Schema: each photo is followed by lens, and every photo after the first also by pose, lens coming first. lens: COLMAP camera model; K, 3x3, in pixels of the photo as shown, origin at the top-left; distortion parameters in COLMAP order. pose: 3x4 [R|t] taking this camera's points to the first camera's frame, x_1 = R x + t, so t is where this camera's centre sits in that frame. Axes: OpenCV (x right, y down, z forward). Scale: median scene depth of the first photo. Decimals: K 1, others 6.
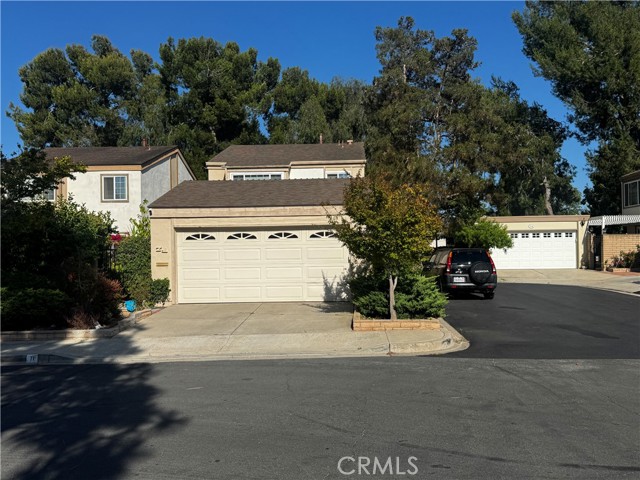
lens RADIAL K [[584.4, 0, 320.0], [0, 584.4, 240.0], [0, 0, 1]] dist [0.175523, -0.340935]
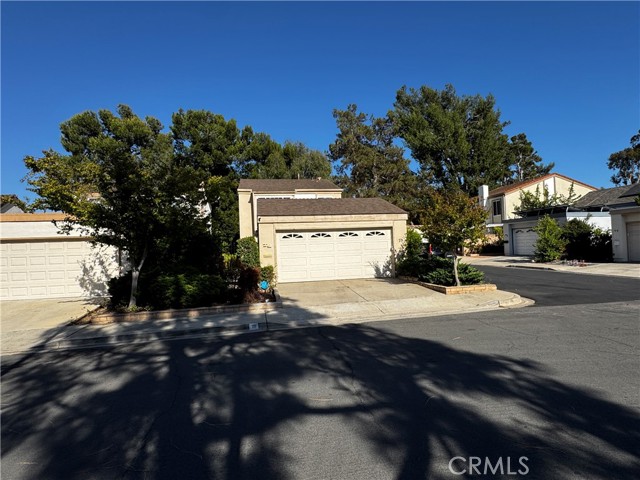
lens RADIAL K [[357.7, 0, 320.0], [0, 357.7, 240.0], [0, 0, 1]] dist [0.002253, 0.000686]
pose [[0.971702, -0.015368, 0.235710, -0.284801], [0.018155, 0.999789, -0.009657, 0.011371], [-0.235512, 0.013663, 0.971775, 0.110758]]
